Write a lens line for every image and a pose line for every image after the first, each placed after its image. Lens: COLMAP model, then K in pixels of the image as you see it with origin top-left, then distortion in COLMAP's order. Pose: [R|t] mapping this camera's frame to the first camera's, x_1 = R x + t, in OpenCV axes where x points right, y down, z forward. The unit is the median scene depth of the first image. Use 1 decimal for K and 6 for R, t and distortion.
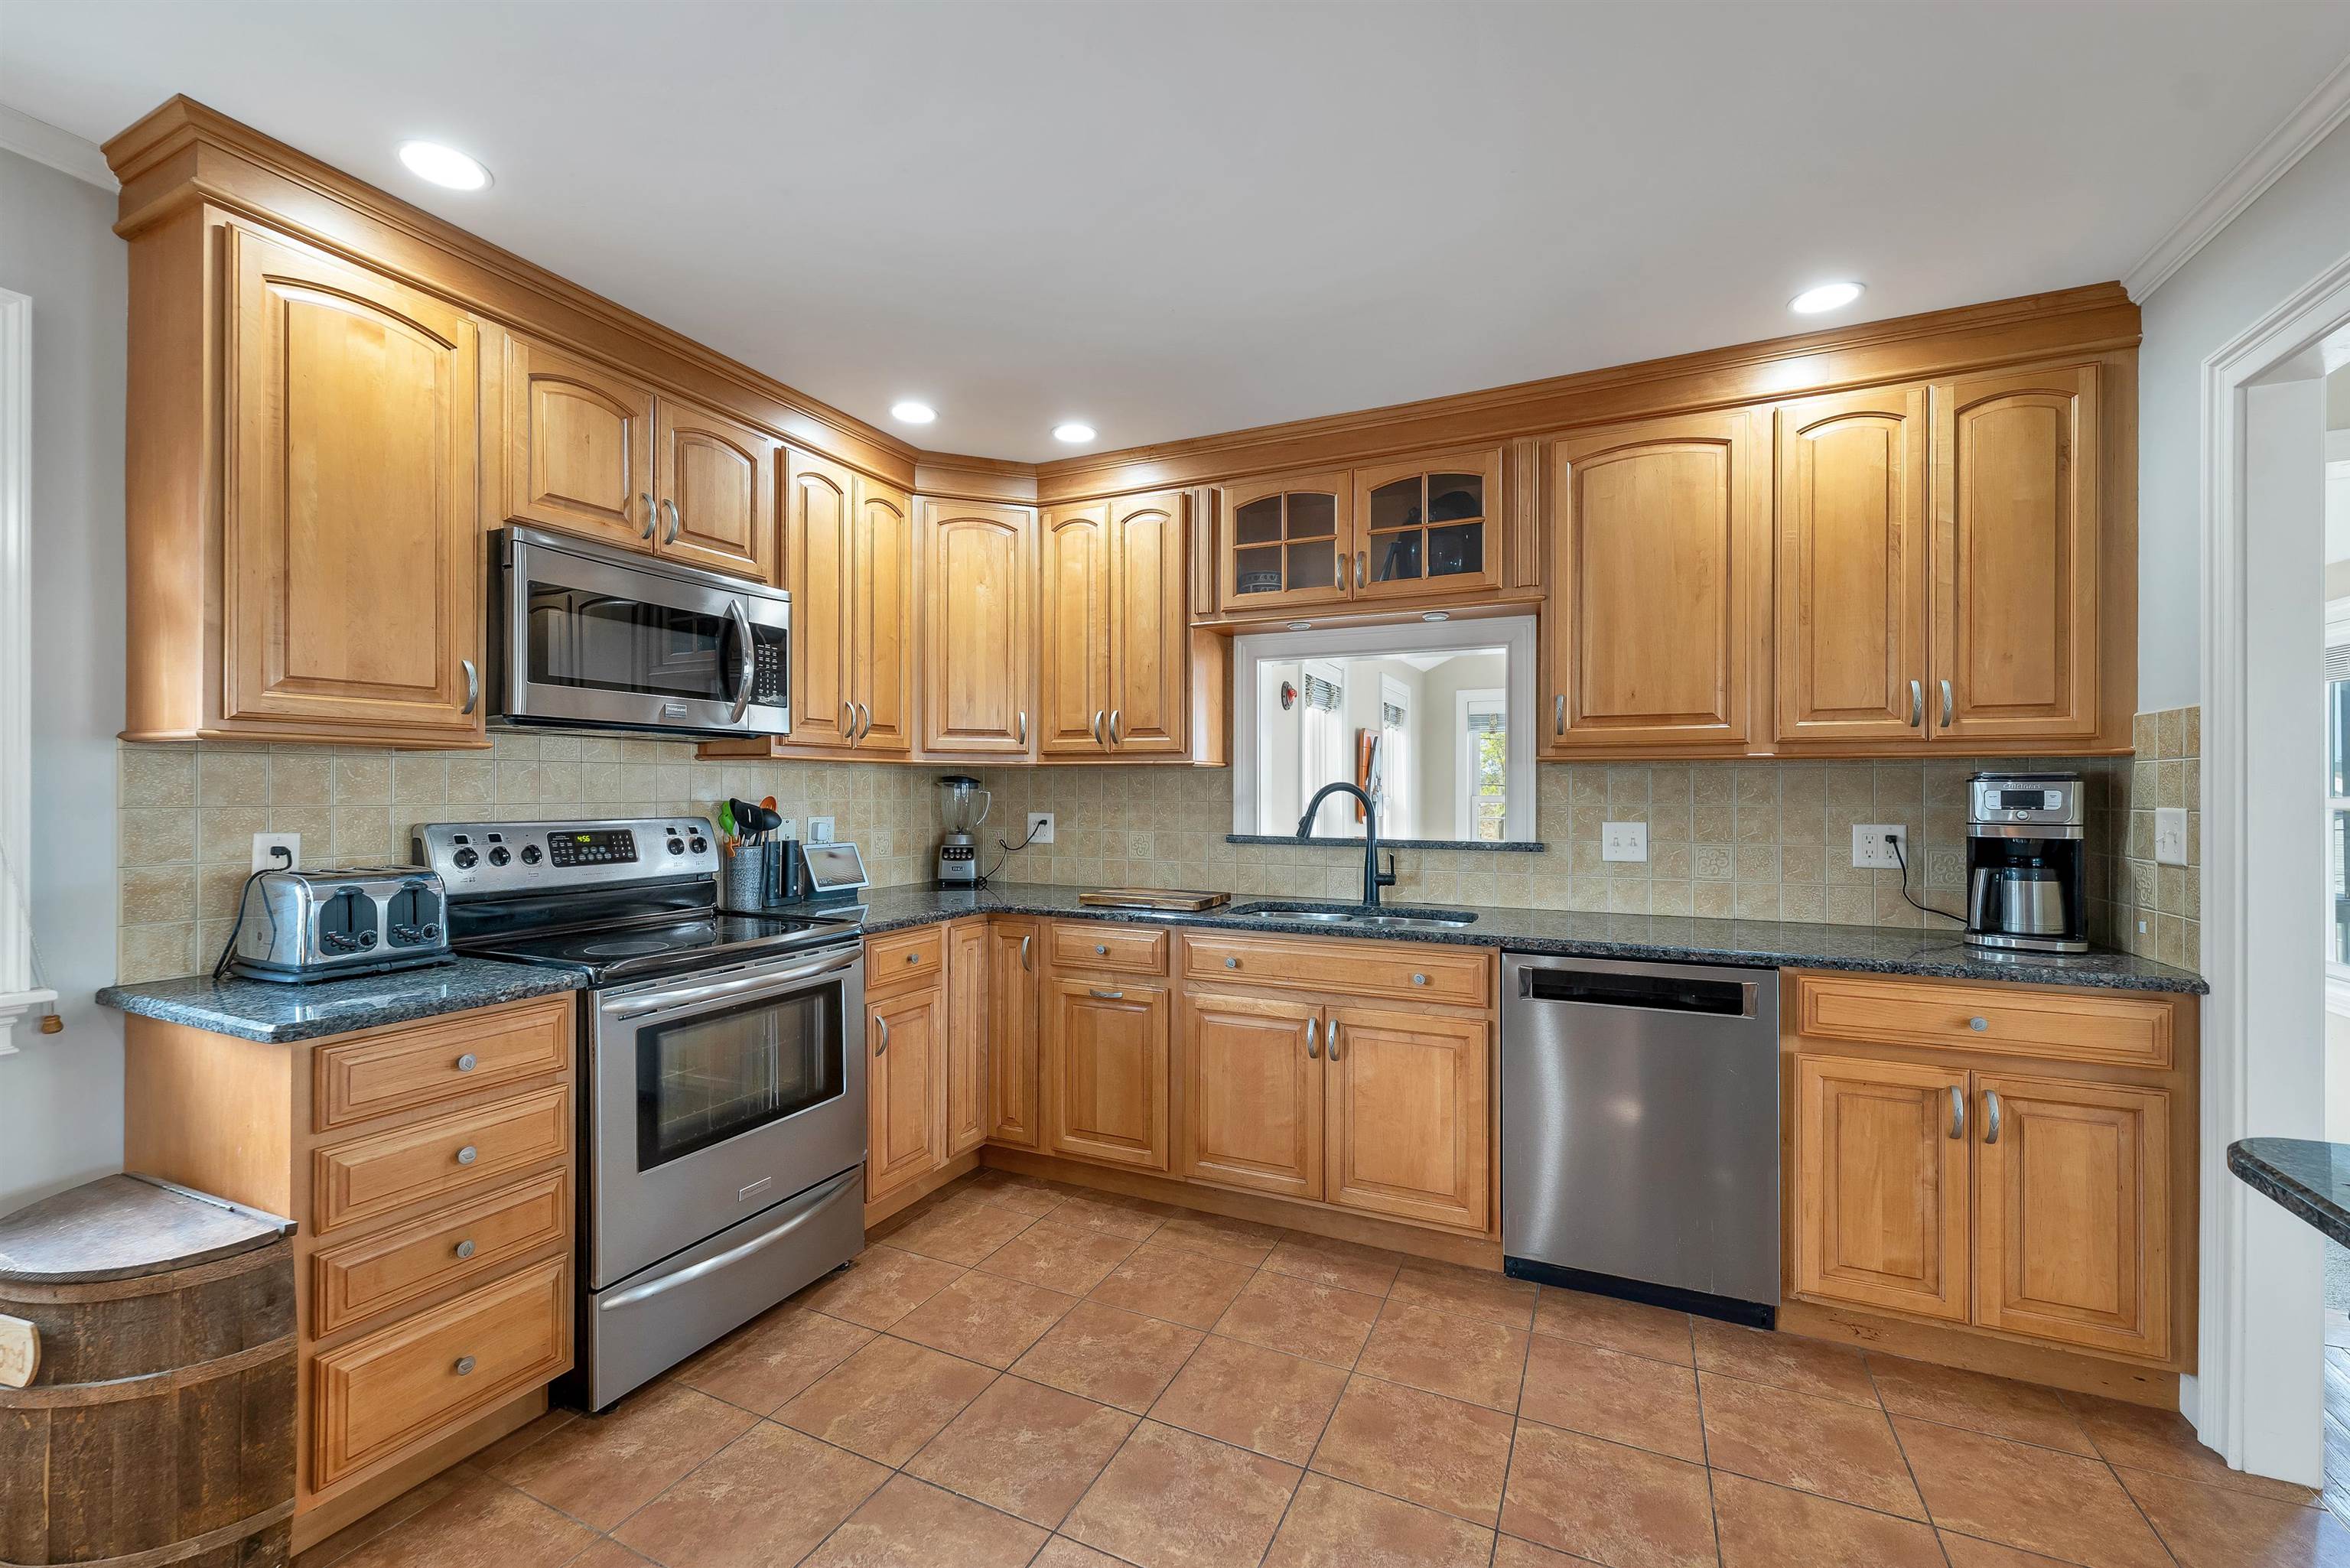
lens RADIAL K [[988.5, 0, 1149.0], [0, 988.5, 785.7], [0, 0, 1]] dist [0.001788, 0.000348]
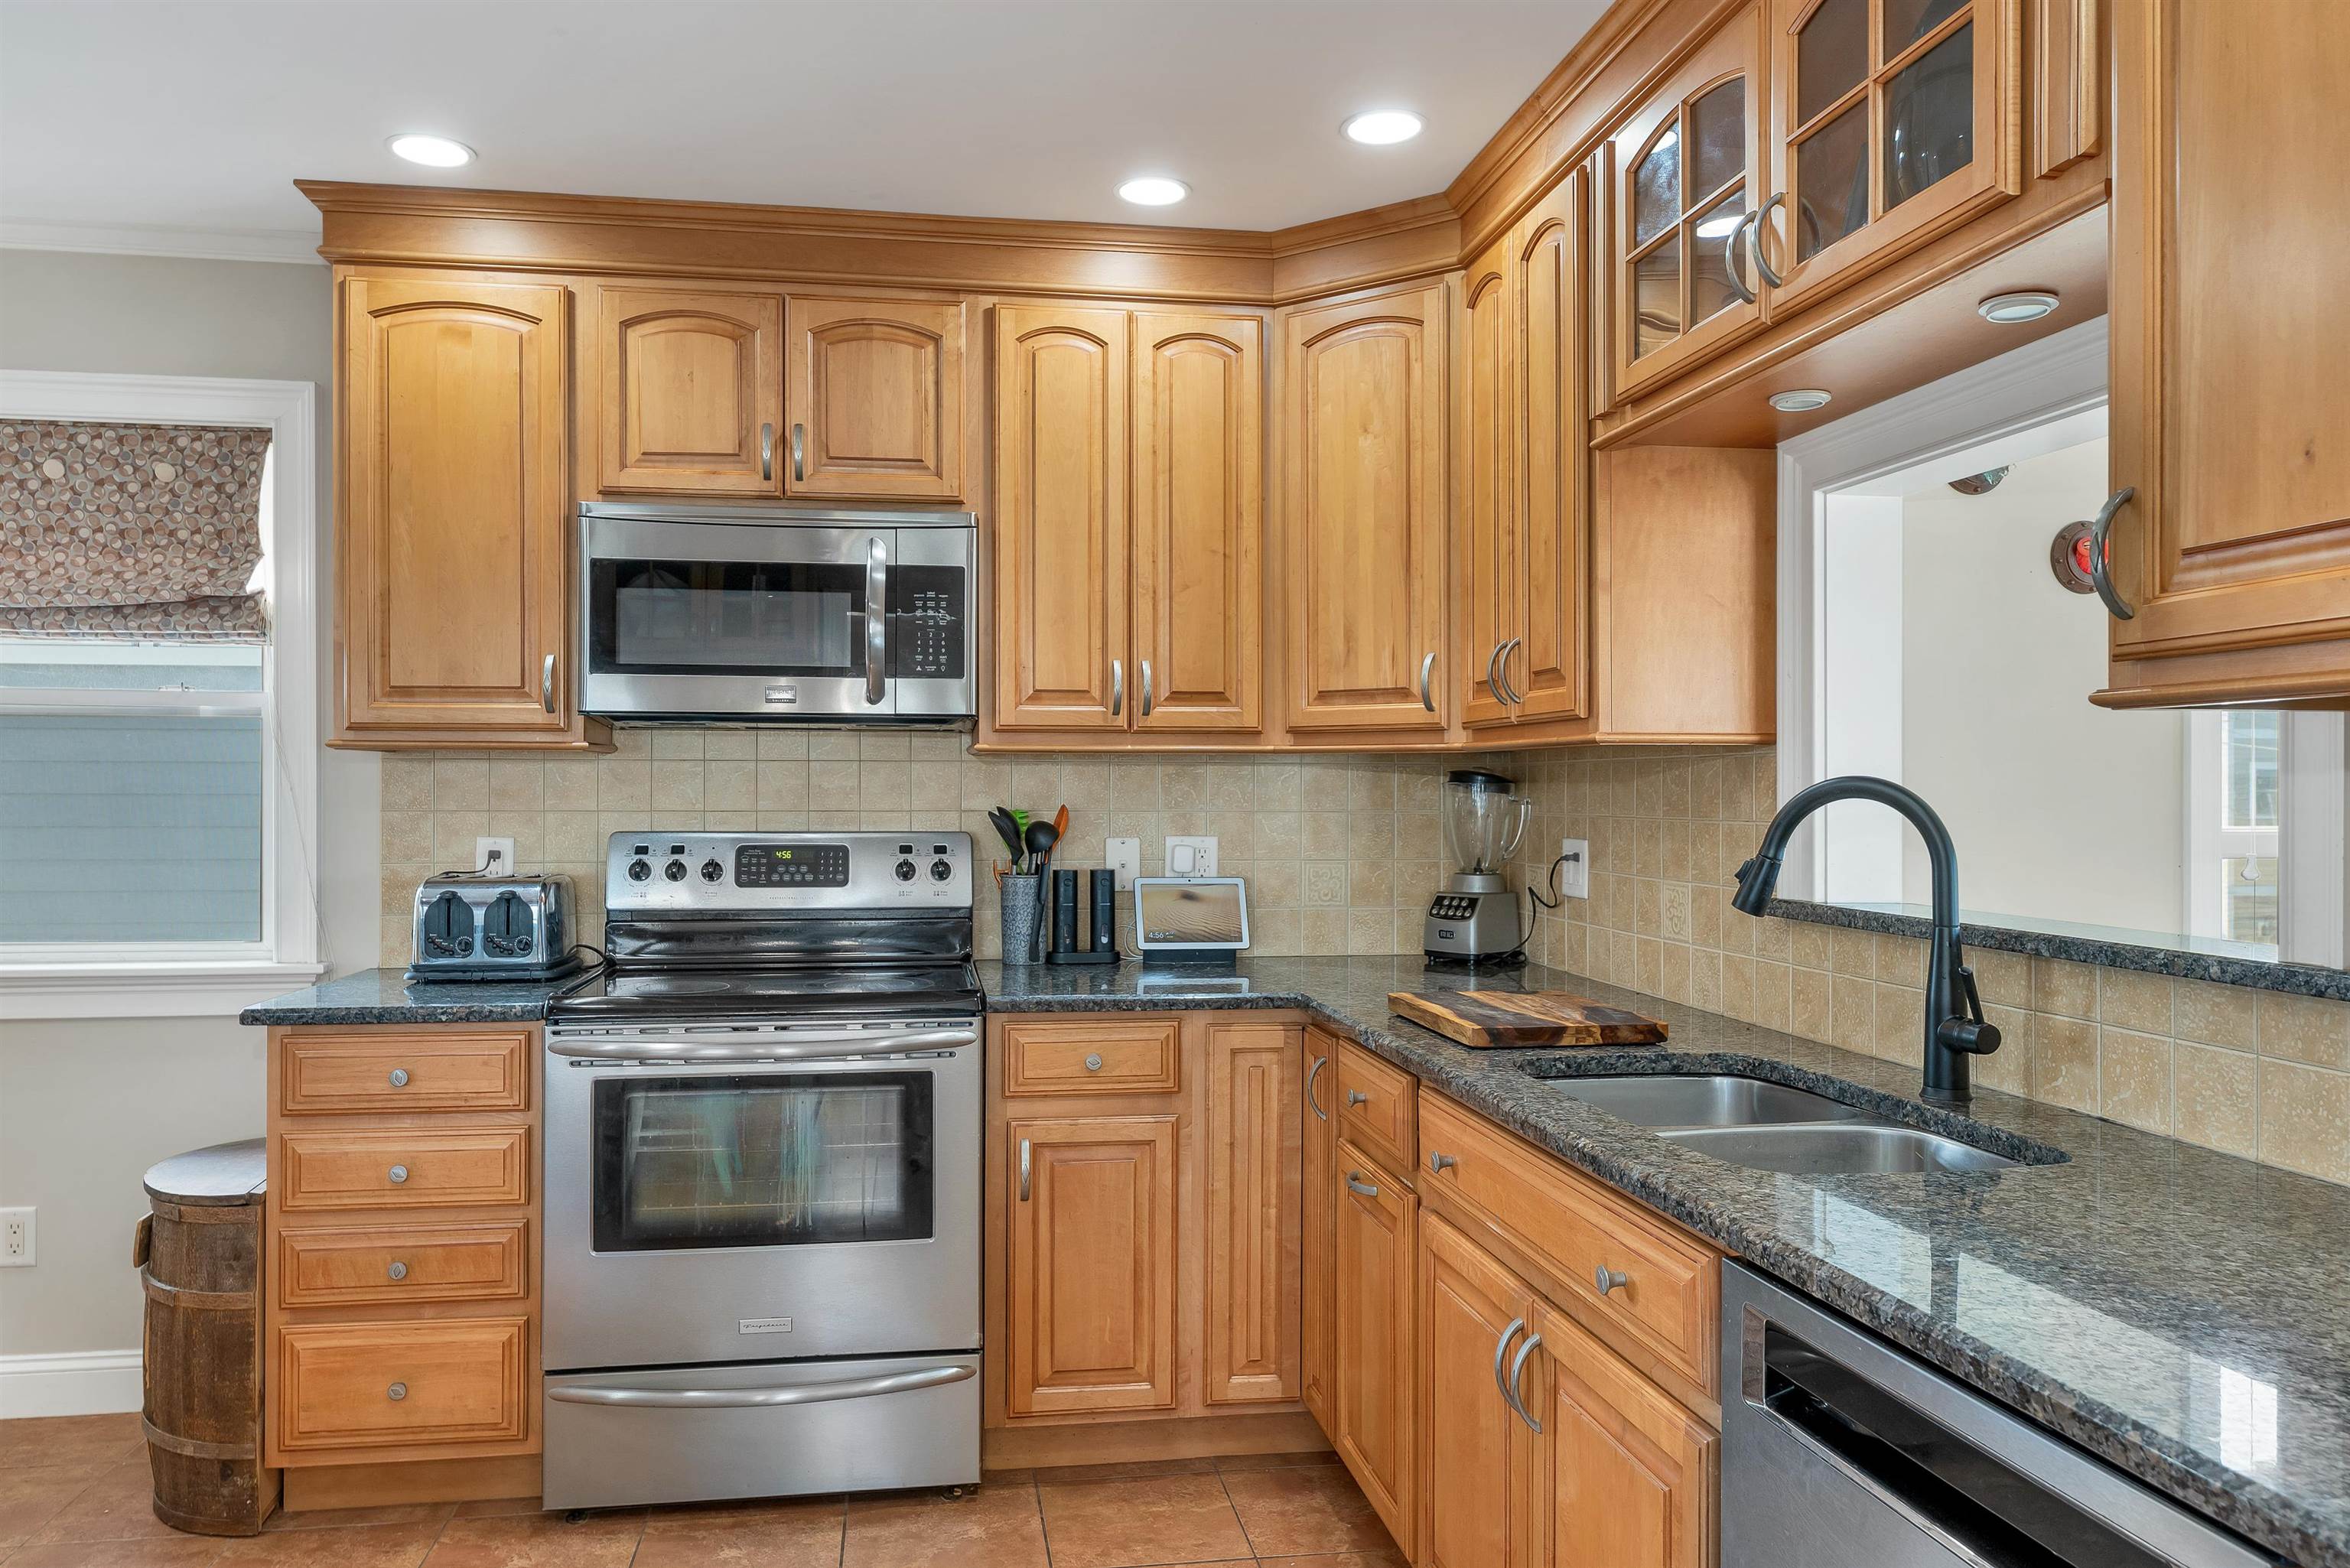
lens RADIAL K [[1618.3, 0, 1145.0], [0, 1618.3, 785.9], [0, 0, 1]] dist [-0.003025, -0.000429]
pose [[0.561156, -0.004130, -0.827700, 0.614657], [0.003229, 0.999991, -0.002801, 0.001229], [0.827704, -0.001101, 0.561164, 0.431095]]
